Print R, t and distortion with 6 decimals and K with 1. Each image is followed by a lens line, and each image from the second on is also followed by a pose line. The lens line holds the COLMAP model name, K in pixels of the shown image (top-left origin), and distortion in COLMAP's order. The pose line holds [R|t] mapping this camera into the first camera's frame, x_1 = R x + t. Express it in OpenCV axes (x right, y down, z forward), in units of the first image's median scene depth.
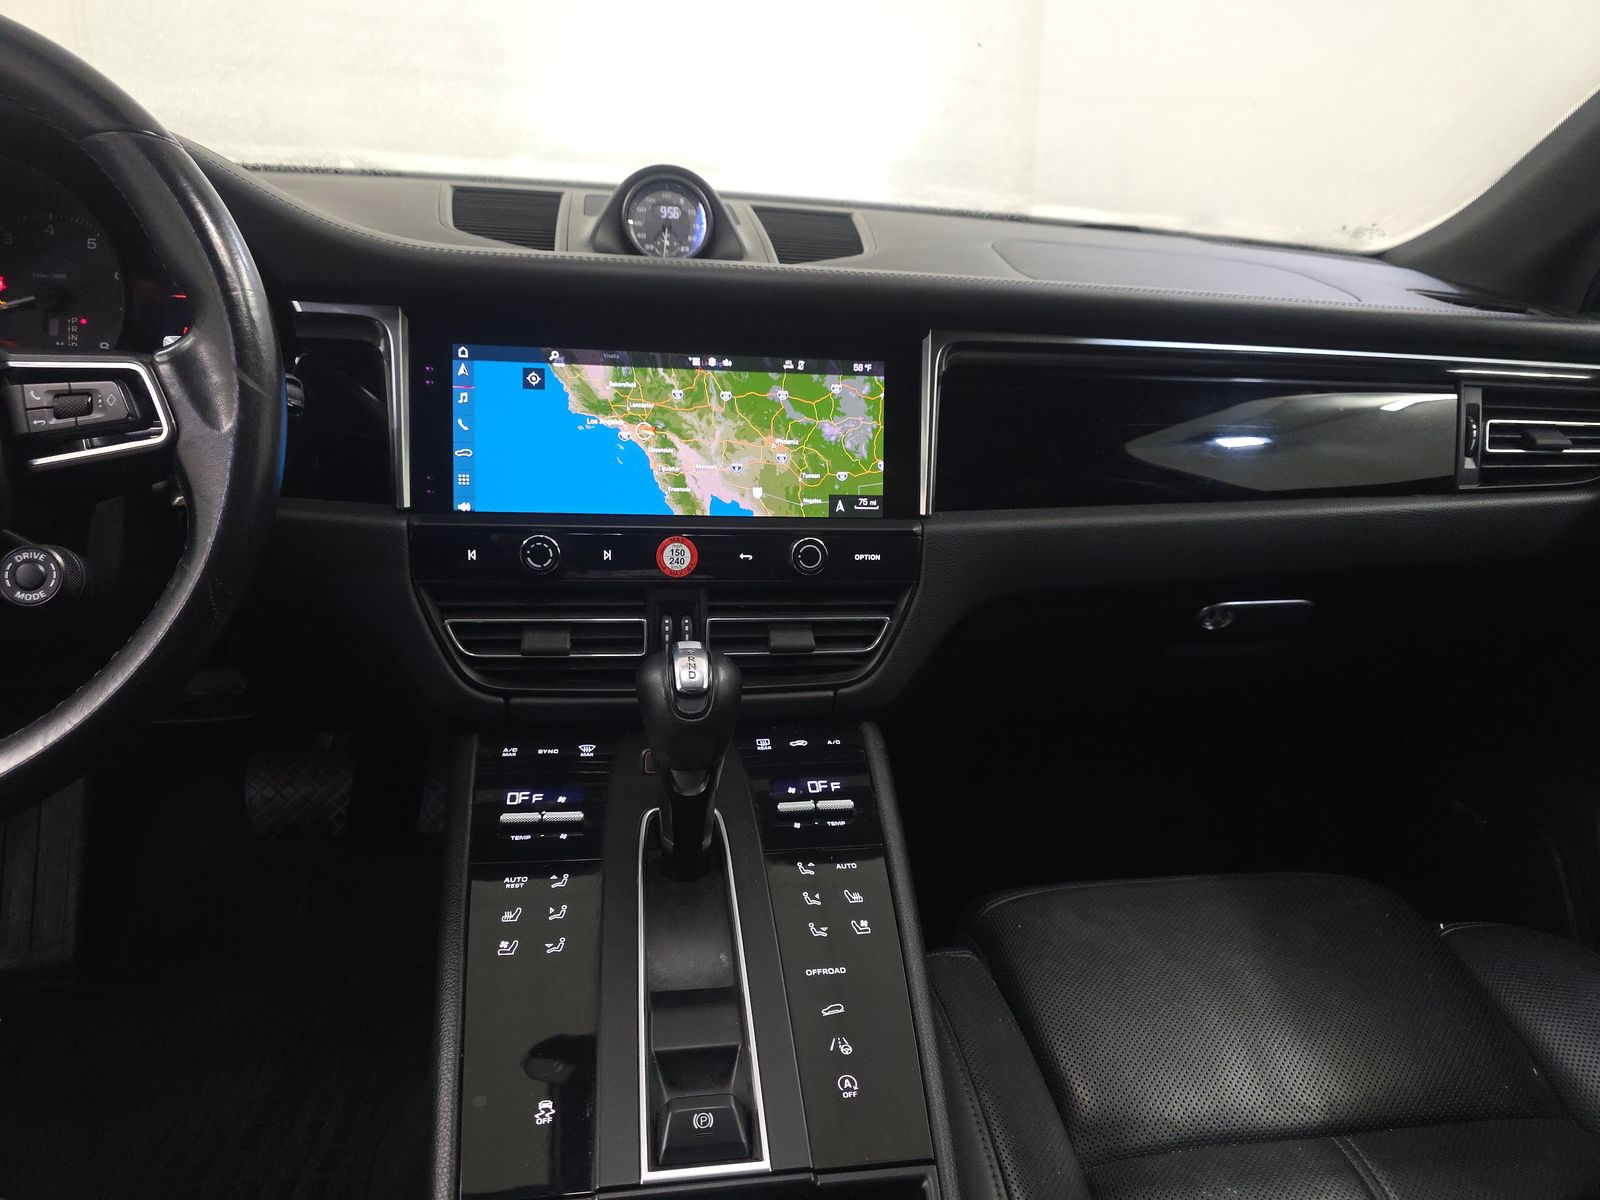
lens RADIAL K [[1080.1, 0, 808.5], [0, 1080.1, 601.2], [0, 0, 1]] dist [0.048734, -0.031829]
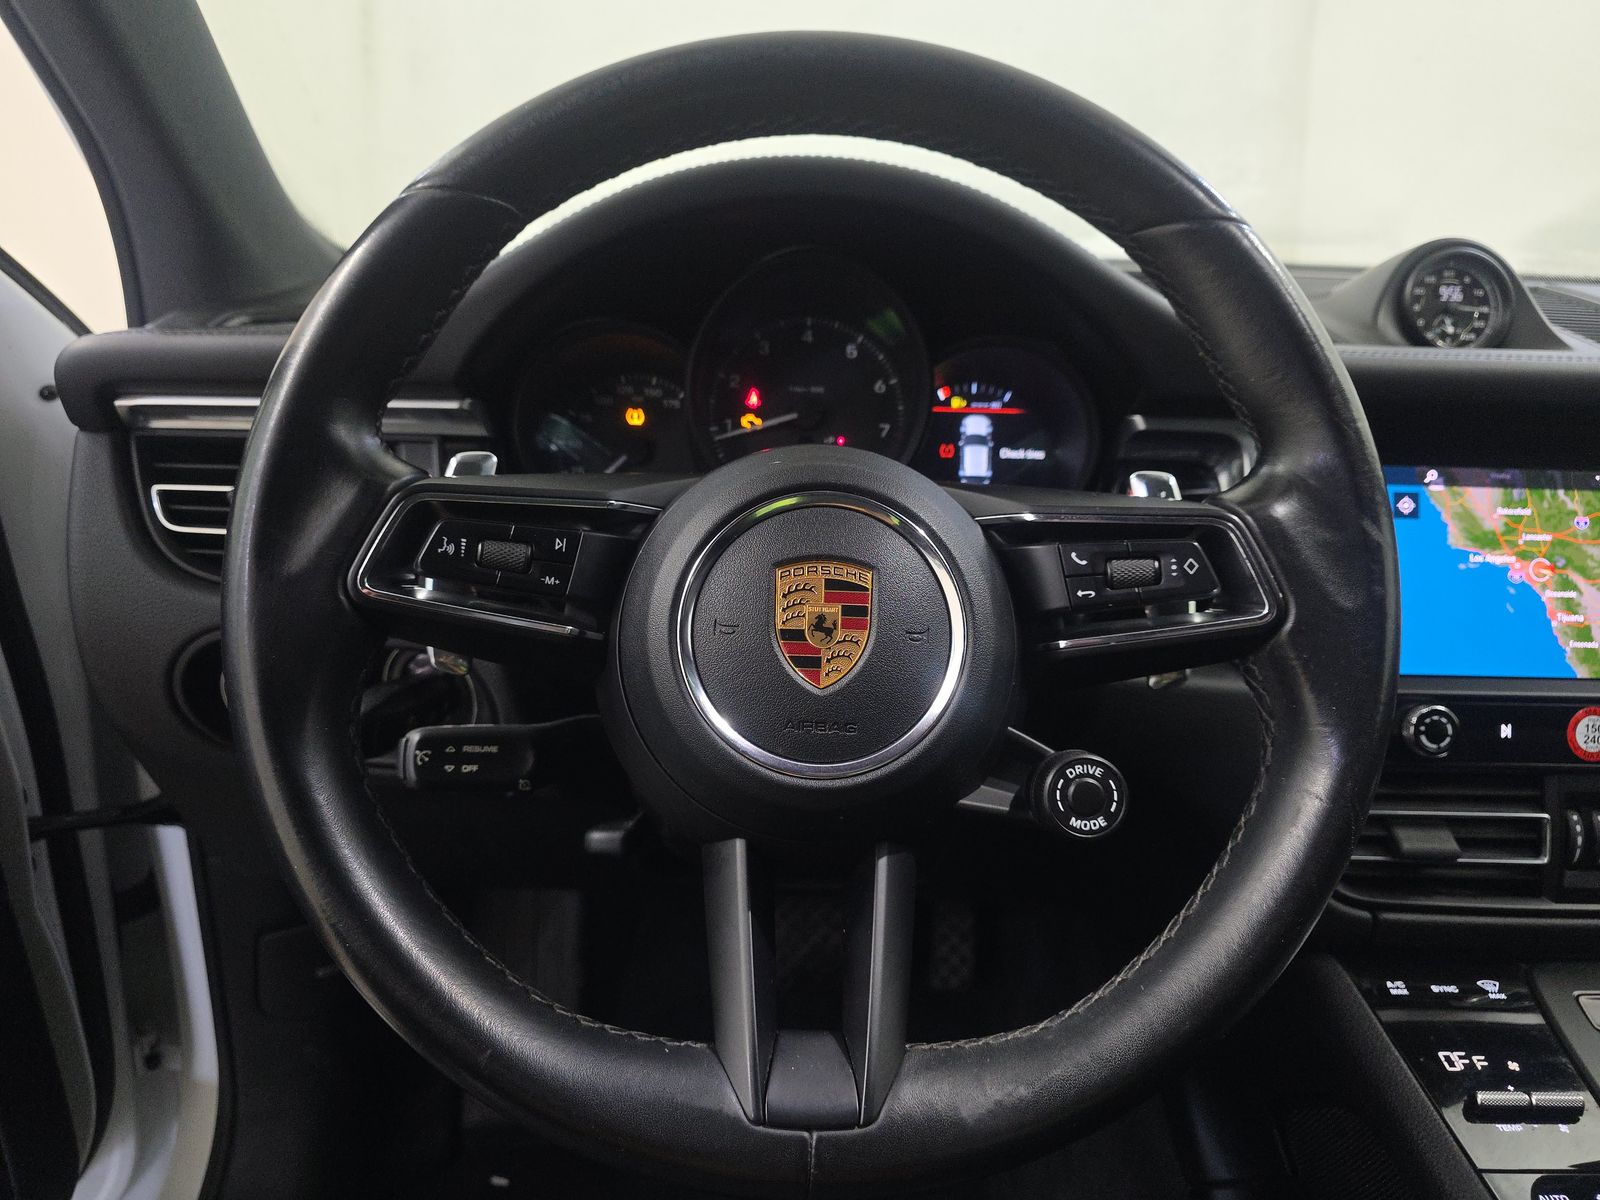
lens RADIAL K [[1080.1, 0, 798.0], [0, 1080.1, 598.8], [0, 0, 1]] dist [0.048734, -0.031829]
pose [[0.994600, 0.011146, -0.103183, -0.603554], [-0.017148, 0.998200, -0.057461, -0.082258], [0.102357, 0.058920, 0.993001, 0.162917]]
